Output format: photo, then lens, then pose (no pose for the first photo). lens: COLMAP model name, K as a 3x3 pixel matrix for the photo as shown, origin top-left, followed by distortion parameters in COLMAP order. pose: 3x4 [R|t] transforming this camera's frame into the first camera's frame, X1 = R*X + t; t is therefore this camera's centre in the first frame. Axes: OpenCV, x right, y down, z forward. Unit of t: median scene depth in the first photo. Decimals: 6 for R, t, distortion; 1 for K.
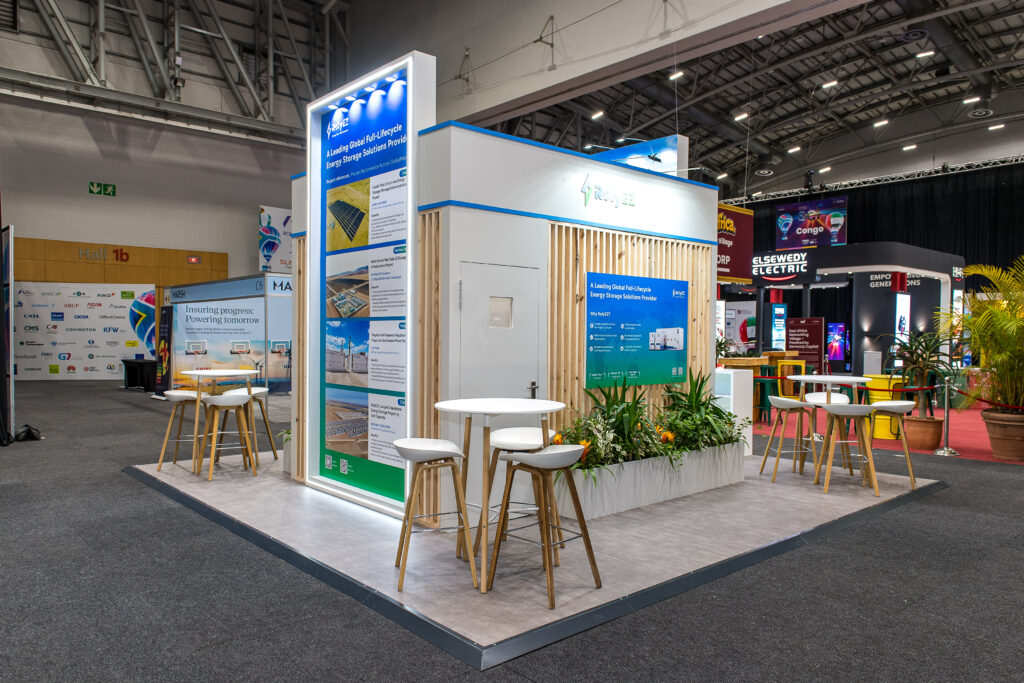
lens RADIAL K [[720.0, 0, 512.0], [0, 720.0, 341.5], [0, 0, 1]] dist [0.005366, 0.000852]
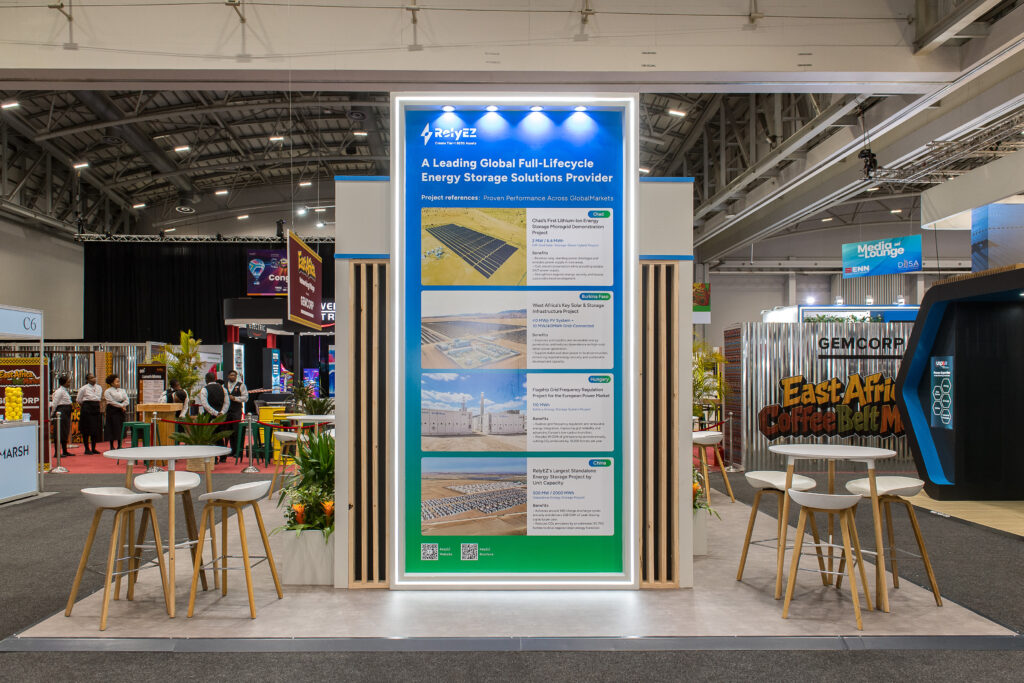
lens RADIAL K [[727.2, 0, 510.5], [0, 727.2, 366.3], [0, 0, 1]] dist [0.005791, 0.000030]
pose [[0.660208, 0.005414, 0.751063, -0.832245], [0.014225, 0.999705, -0.019710, -0.019538], [-0.750948, 0.023697, 0.659936, 0.423835]]
